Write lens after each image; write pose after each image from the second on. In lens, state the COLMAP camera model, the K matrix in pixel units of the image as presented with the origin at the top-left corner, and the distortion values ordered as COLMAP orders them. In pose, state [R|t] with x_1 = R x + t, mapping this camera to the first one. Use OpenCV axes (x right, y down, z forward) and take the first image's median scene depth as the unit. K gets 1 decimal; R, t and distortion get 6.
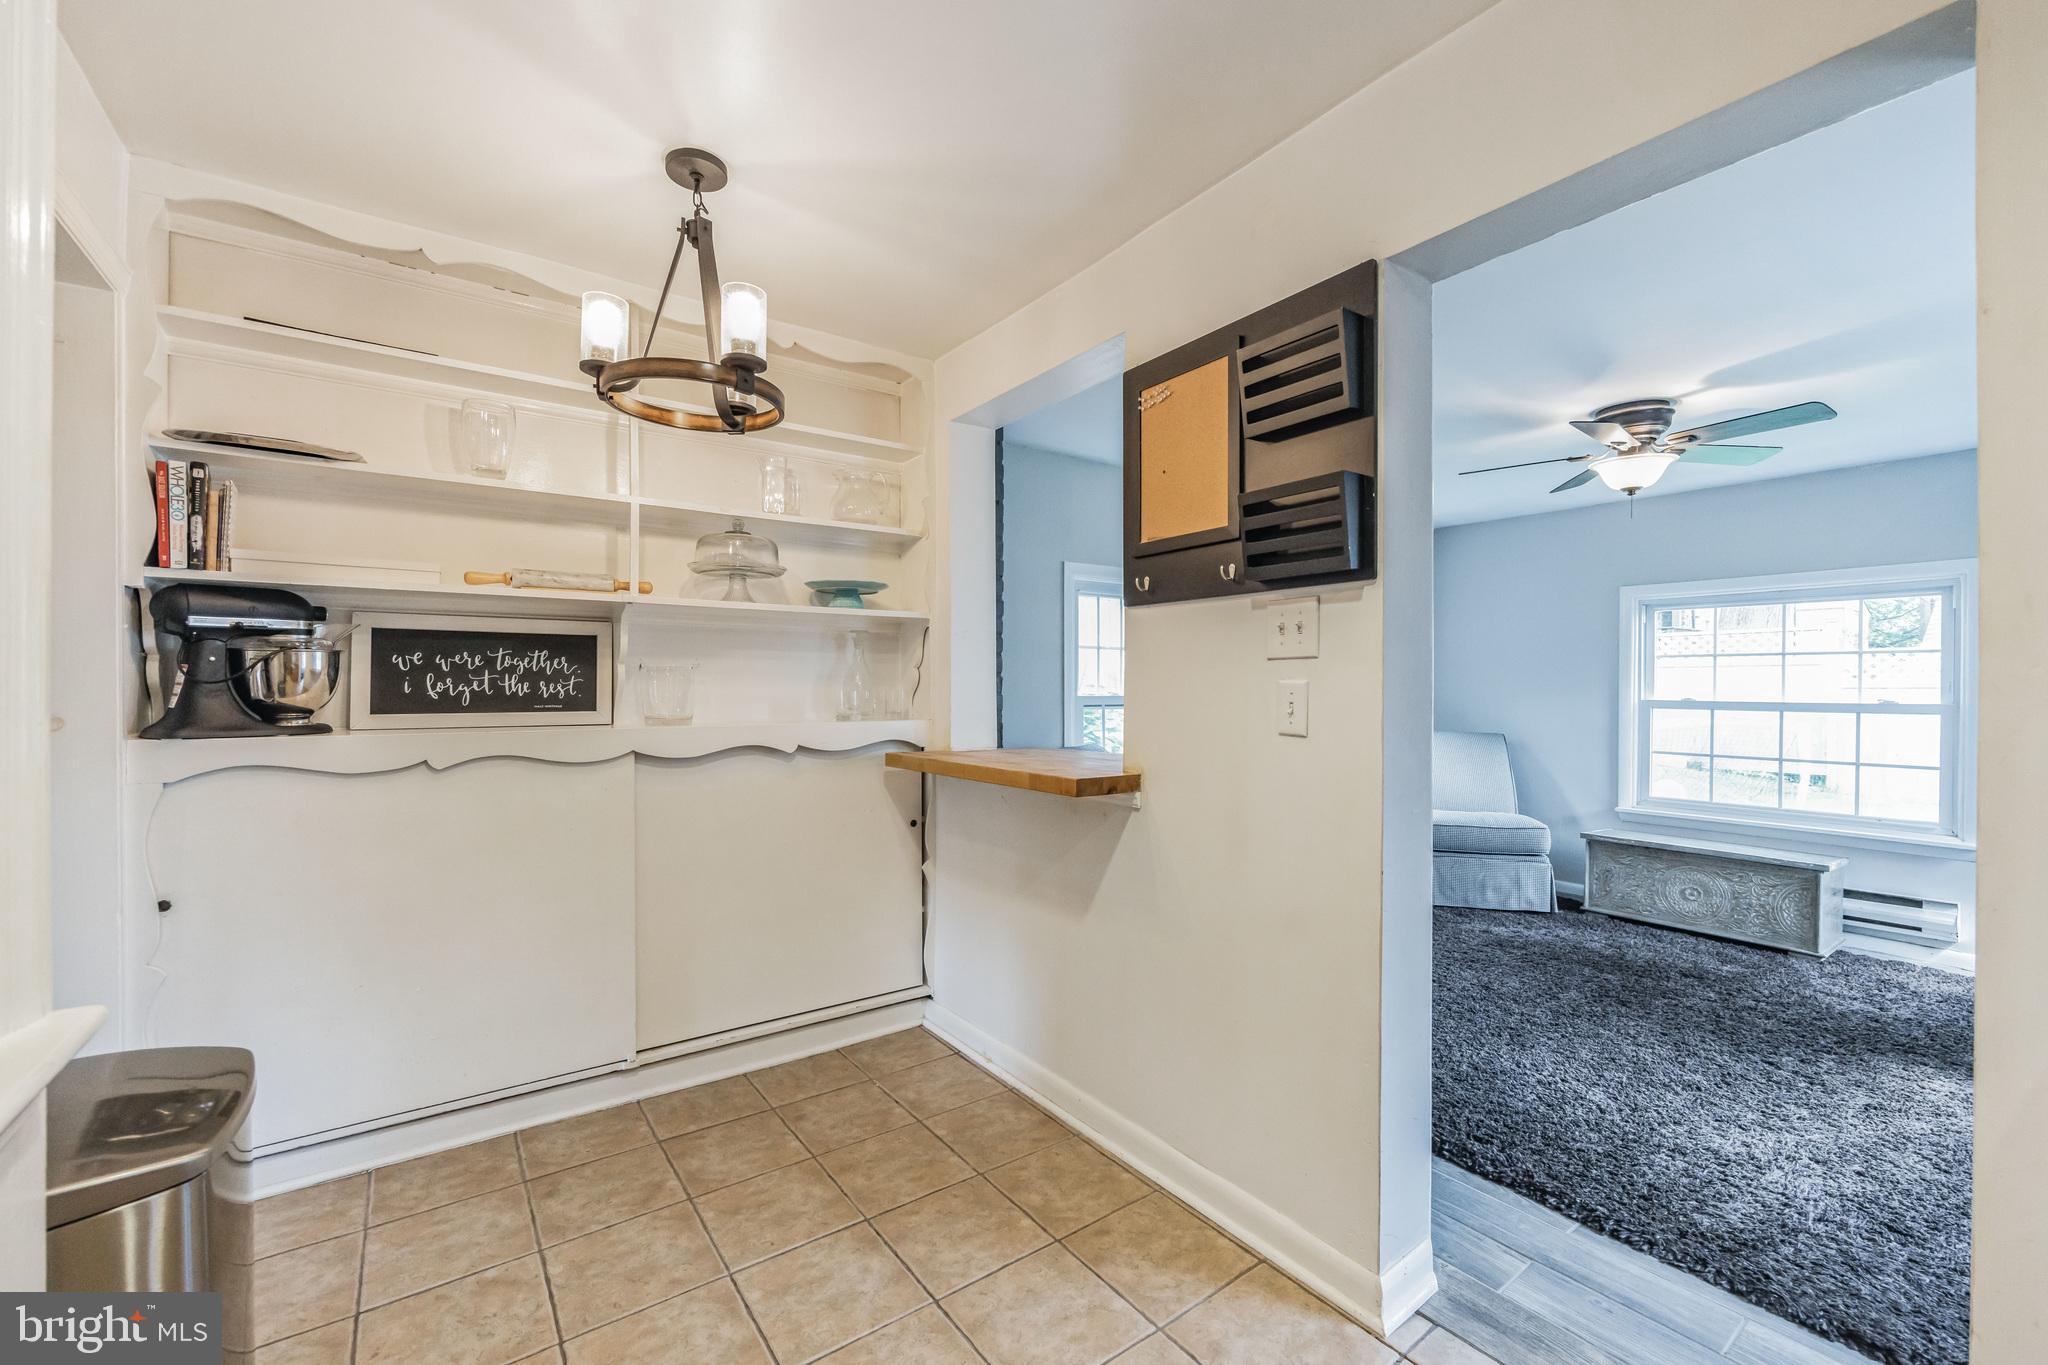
lens RADIAL K [[844.3, 0, 1025.5], [0, 844.3, 684.4], [0, 0, 1]] dist [0.001954, 0.000443]
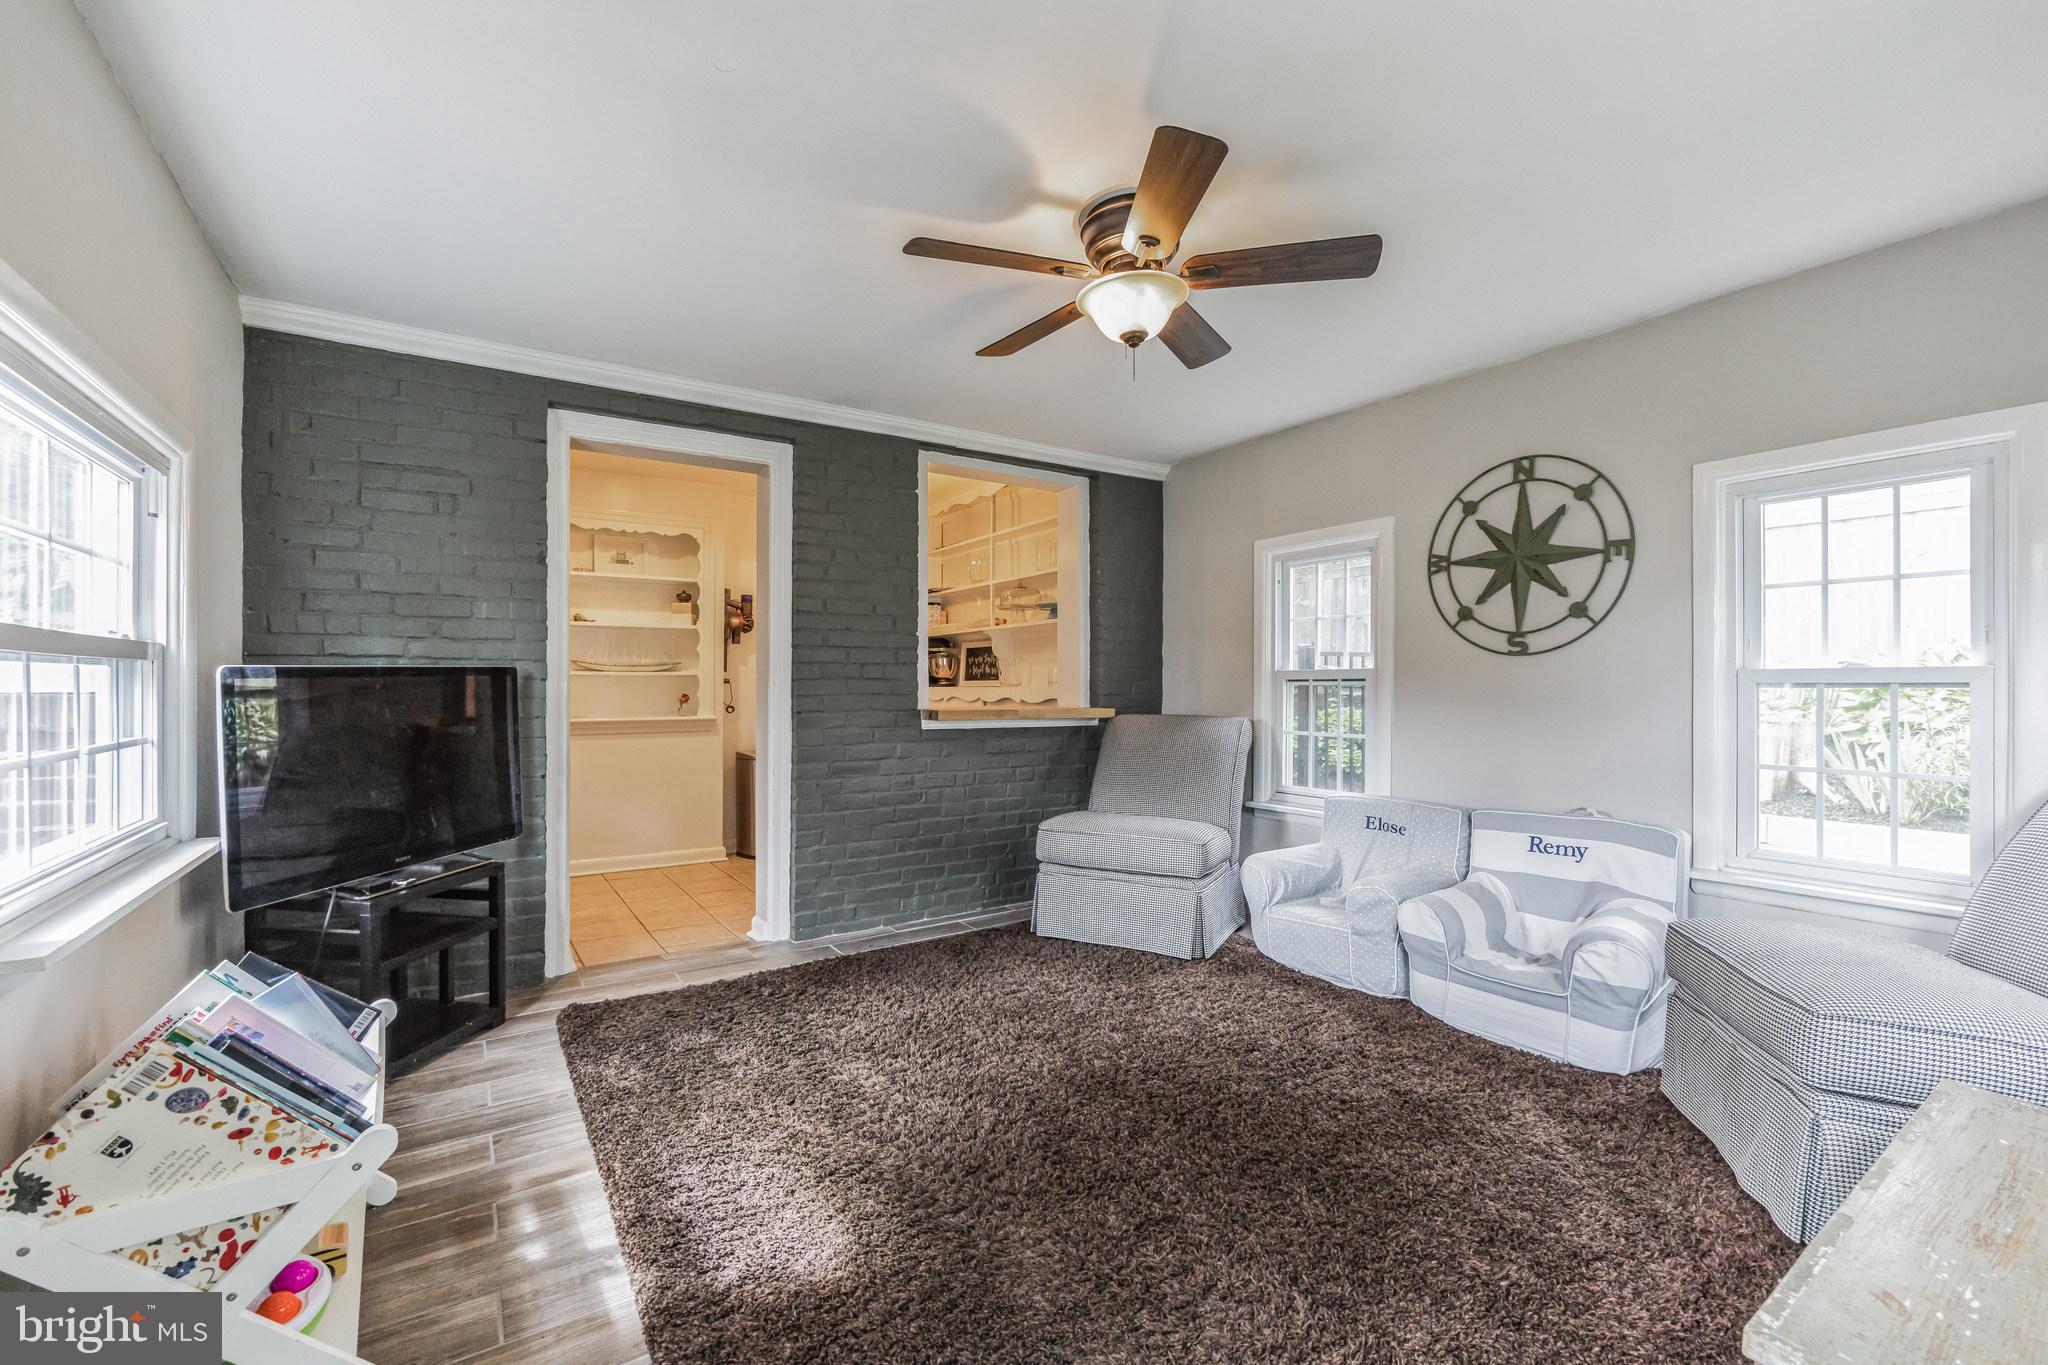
lens RADIAL K [[844.3, 0, 1015.2], [0, 844.3, 684.6], [0, 0, 1]] dist [0.001954, 0.000443]
pose [[-0.043320, -0.005372, -0.999047, 1.379477], [0.002969, 0.999980, -0.005506, 0.044685], [0.999057, -0.003205, -0.043303, 0.947285]]
